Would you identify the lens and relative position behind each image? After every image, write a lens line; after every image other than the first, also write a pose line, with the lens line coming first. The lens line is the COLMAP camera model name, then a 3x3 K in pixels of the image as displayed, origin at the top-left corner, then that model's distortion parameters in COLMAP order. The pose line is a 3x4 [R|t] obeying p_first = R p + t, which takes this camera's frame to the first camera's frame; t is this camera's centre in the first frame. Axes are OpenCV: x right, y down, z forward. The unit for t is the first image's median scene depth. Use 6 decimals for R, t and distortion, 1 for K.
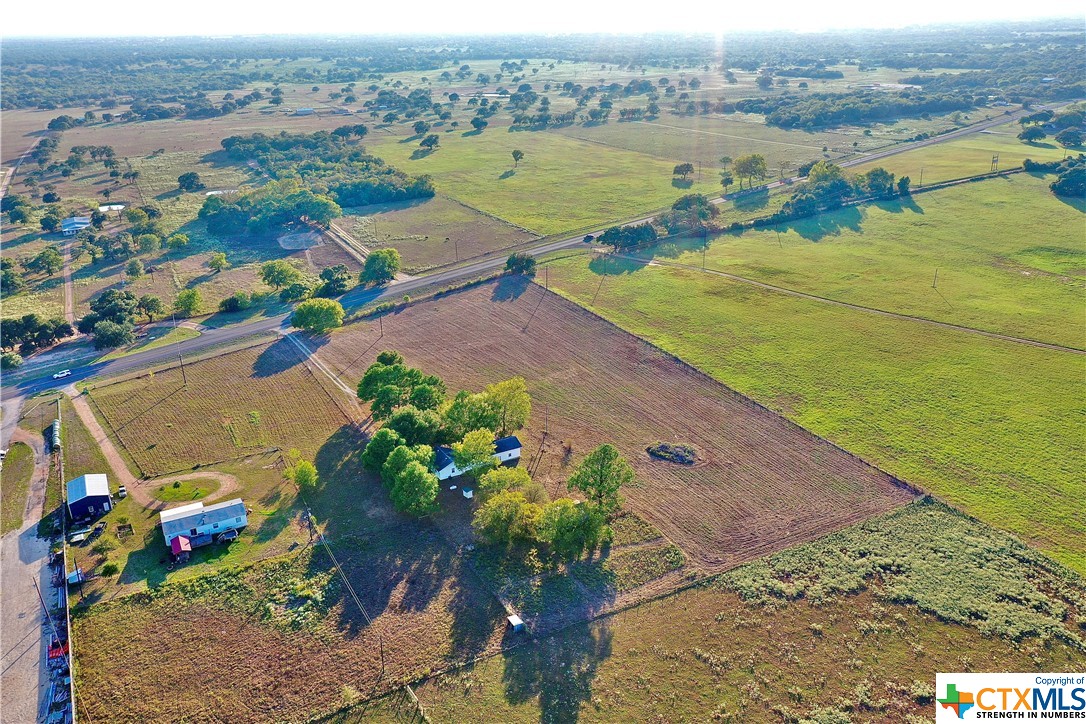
lens RADIAL K [[853.5, 0, 551.5], [0, 853.5, 365.8], [0, 0, 1]] dist [0.009250, -0.011061]
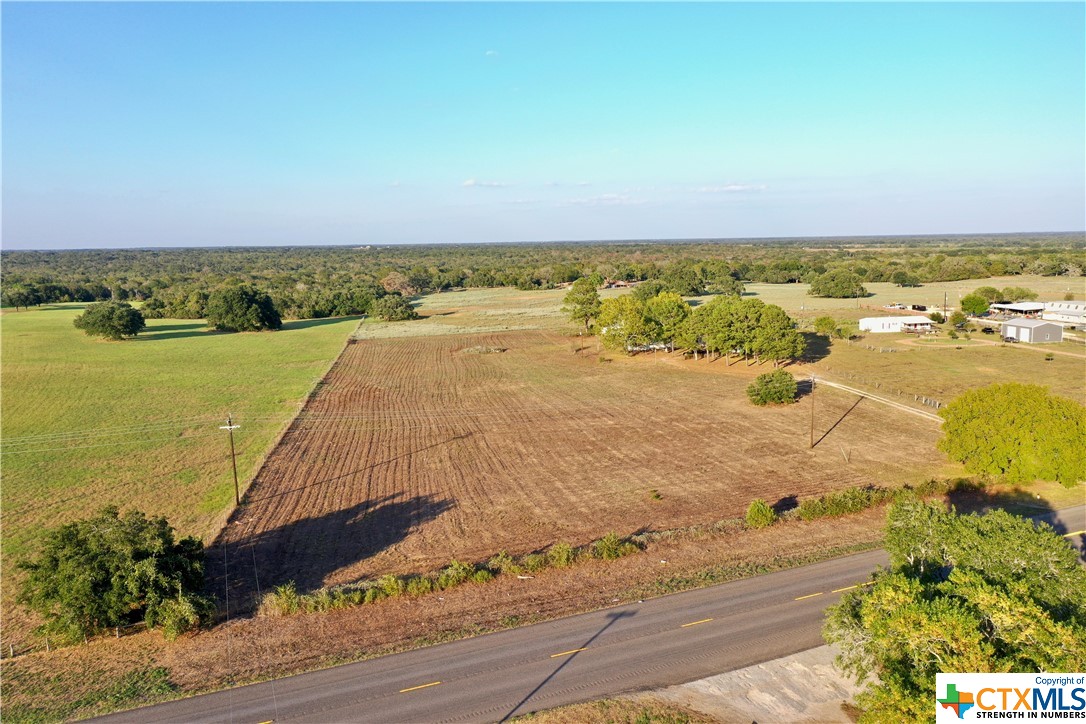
lens RADIAL K [[853.5, 0, 547.5], [0, 853.5, 360.4], [0, 0, 1]] dist [0.009250, -0.011061]
pose [[-0.934743, -0.009158, 0.355207, -0.316843], [0.169792, 0.866638, 0.469159, -0.386793], [-0.312133, 0.498854, -0.808528, 1.871609]]
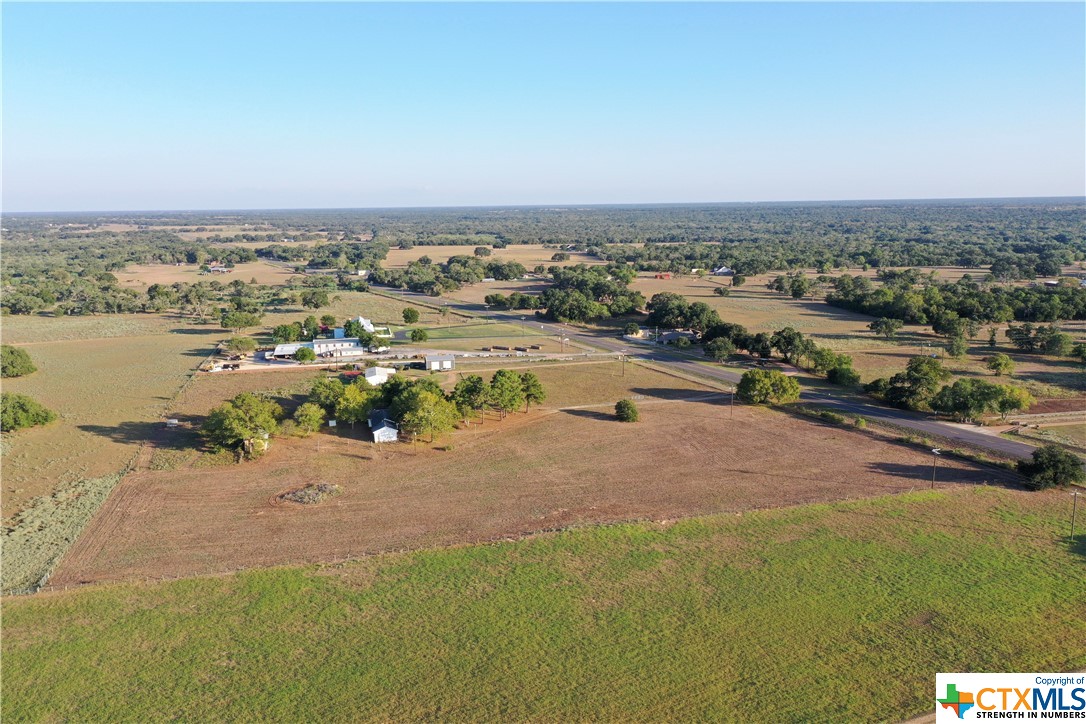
lens RADIAL K [[853.5, 0, 542.9], [0, 853.5, 361.2], [0, 0, 1]] dist [0.009250, -0.011061]
pose [[-0.281596, 0.199525, -0.938559, 0.918053], [-0.343336, 0.892429, 0.292730, -0.385407], [0.896005, 0.404672, -0.182801, 1.345637]]
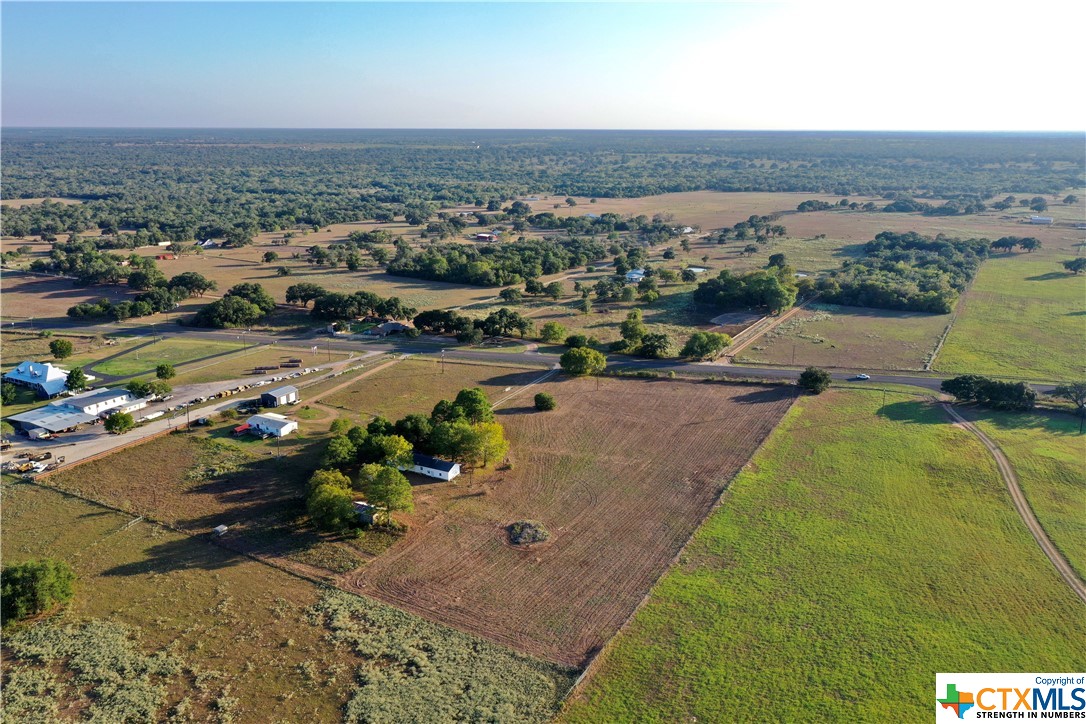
lens RADIAL K [[853.5, 0, 544.6], [0, 853.5, 361.1], [0, 0, 1]] dist [0.009250, -0.011061]
pose [[0.542848, 0.245828, -0.803047, 0.948051], [-0.332004, 0.941127, 0.063667, -0.170314], [0.771421, 0.232053, 0.592504, 0.352669]]
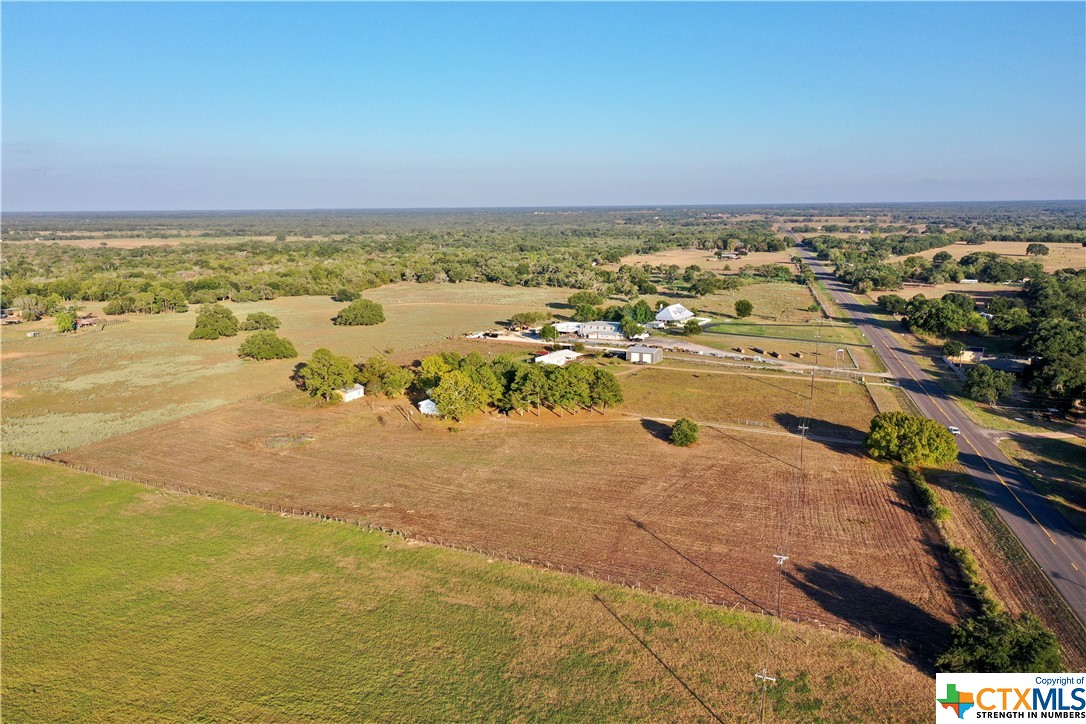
lens RADIAL K [[853.5, 0, 551.1], [0, 853.5, 369.9], [0, 0, 1]] dist [0.009250, -0.011061]
pose [[-0.853439, 0.129283, -0.504904, 0.381008], [-0.169199, 0.847553, 0.503017, -0.542162], [0.492965, 0.514723, -0.701460, 1.842160]]
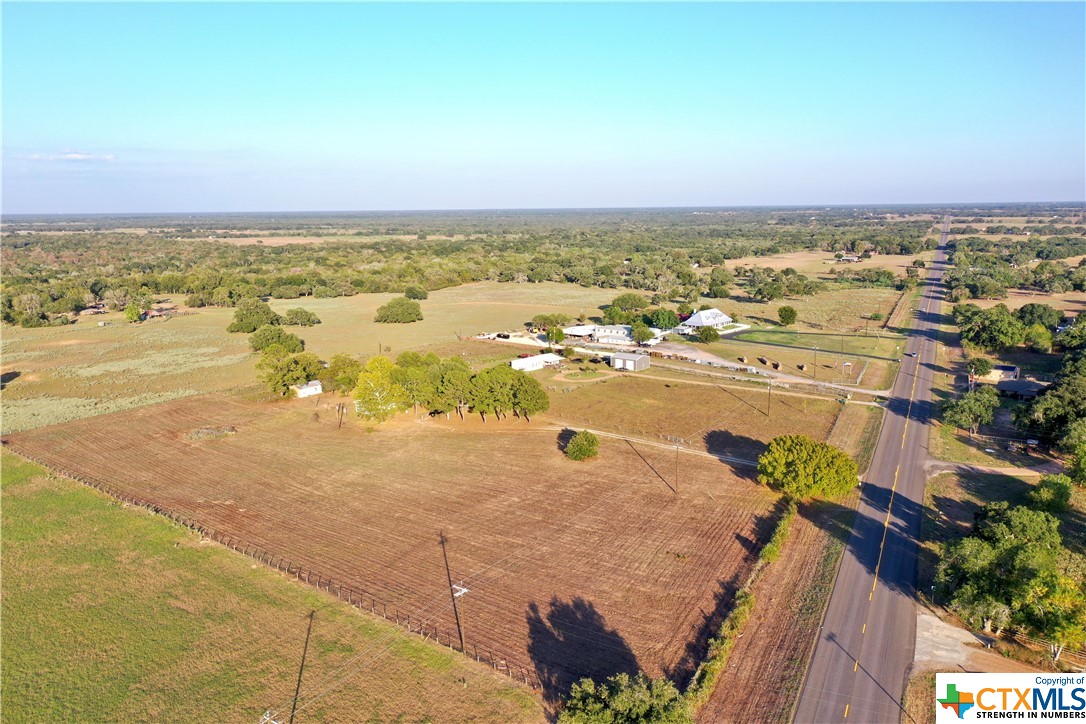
lens RADIAL K [[853.5, 0, 545.0], [0, 853.5, 353.9], [0, 0, 1]] dist [0.009250, -0.011061]
pose [[-0.940267, 0.090667, -0.328143, 0.094926], [-0.097172, 0.852308, 0.513934, -0.570240], [0.326276, 0.515121, -0.792587, 1.936515]]
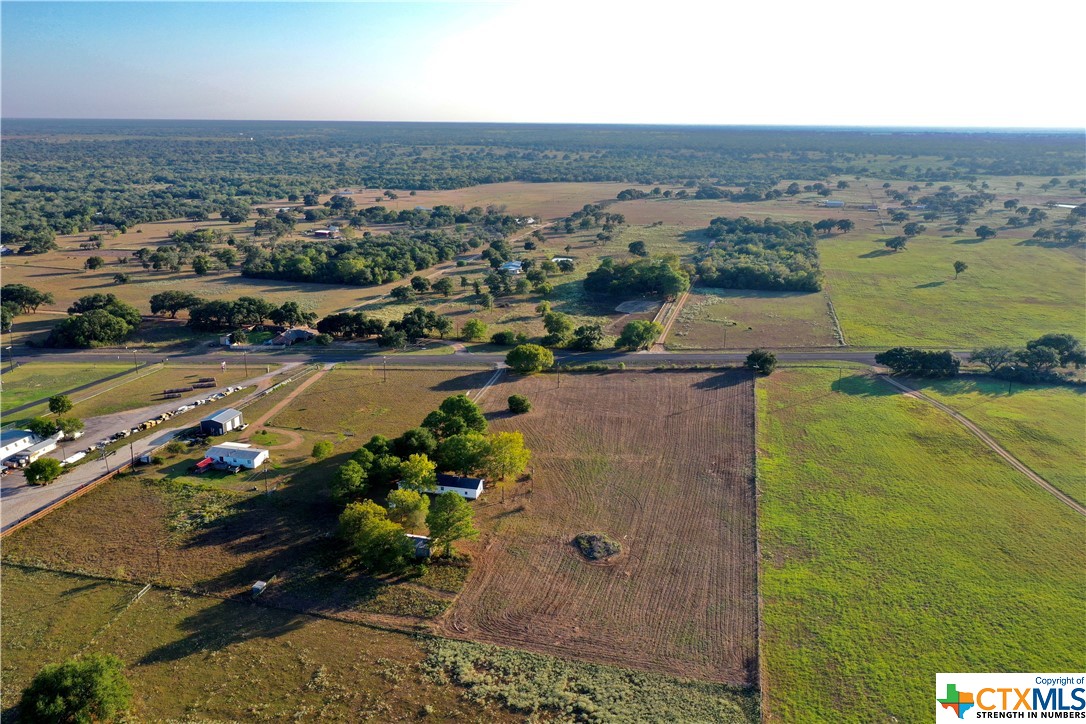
lens RADIAL K [[853.5, 0, 545.4], [0, 853.5, 362.1], [0, 0, 1]] dist [0.009250, -0.011061]
pose [[0.742959, 0.209546, -0.635691, 0.678806], [-0.275680, 0.961235, -0.005342, -0.078549], [0.609929, 0.179216, 0.771925, 0.179744]]
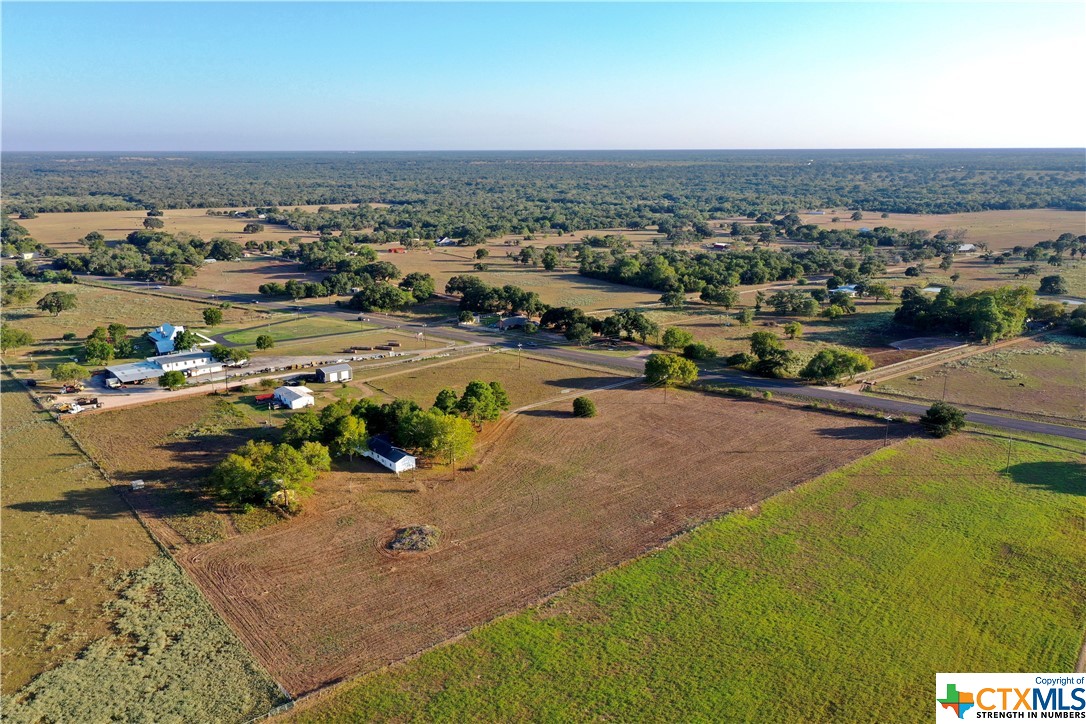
lens RADIAL K [[853.5, 0, 543.1], [0, 853.5, 363.2], [0, 0, 1]] dist [0.009250, -0.011061]
pose [[0.175629, 0.261498, -0.949091, 0.989337], [-0.372507, 0.910046, 0.181808, -0.287296], [0.911259, 0.321612, 0.257240, 0.837762]]
